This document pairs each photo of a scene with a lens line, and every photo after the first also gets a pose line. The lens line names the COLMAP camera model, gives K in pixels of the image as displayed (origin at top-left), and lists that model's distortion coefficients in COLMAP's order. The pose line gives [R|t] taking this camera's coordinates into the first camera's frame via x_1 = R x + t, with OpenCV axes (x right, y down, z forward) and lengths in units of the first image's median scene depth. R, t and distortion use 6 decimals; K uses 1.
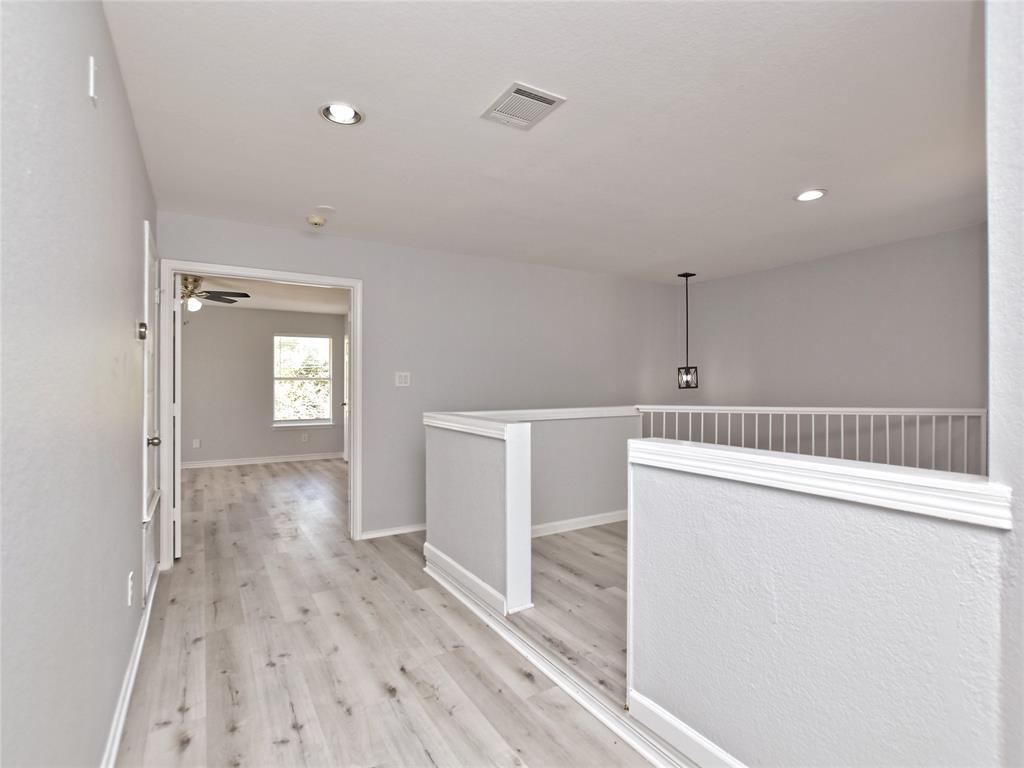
lens RADIAL K [[510.5, 0, 508.8], [0, 510.5, 384.5], [0, 0, 1]] dist [-0.016510, 0.002276]
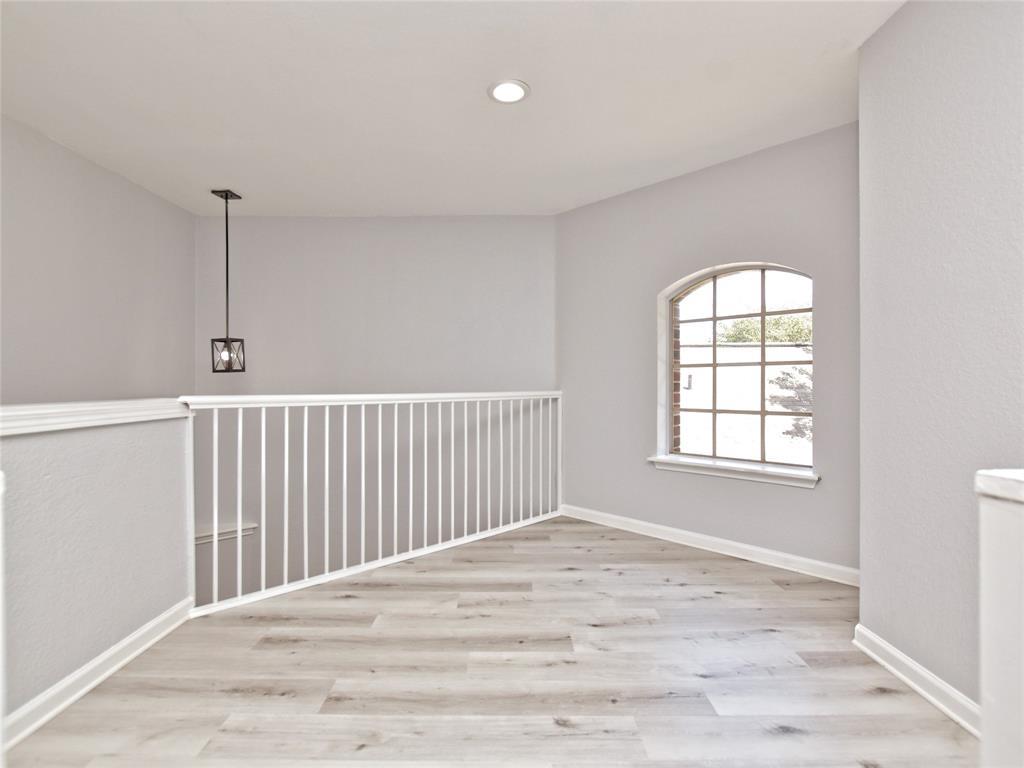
lens RADIAL K [[510.5, 0, 512.6], [0, 510.5, 384.3], [0, 0, 1]] dist [-0.016510, 0.002276]
pose [[0.519534, 0.002843, 0.854445, -0.006194], [-0.002538, 0.999995, -0.001784, 0.022785], [-0.854446, -0.001242, 0.519539, 0.369791]]
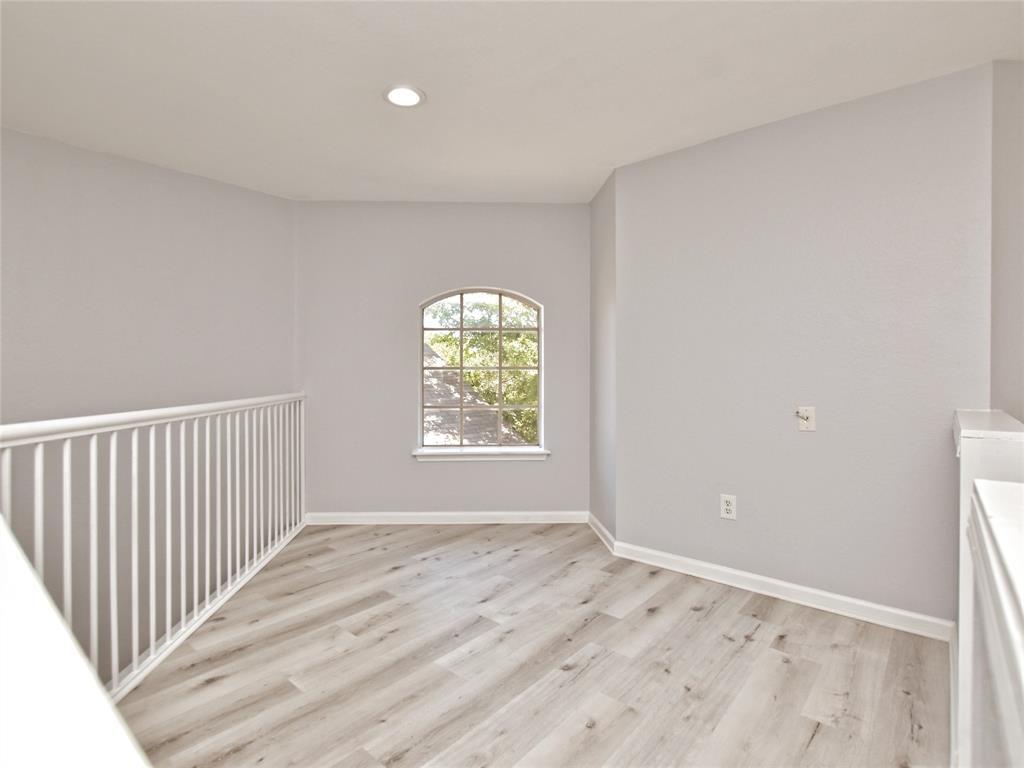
lens RADIAL K [[510.5, 0, 502.8], [0, 510.5, 375.0], [0, 0, 1]] dist [-0.016510, 0.002276]
pose [[-0.300080, 0.003499, 0.953908, -0.070246], [-0.000787, 0.999992, -0.003916, 0.010998], [-0.953914, -0.001926, -0.300075, 0.640066]]
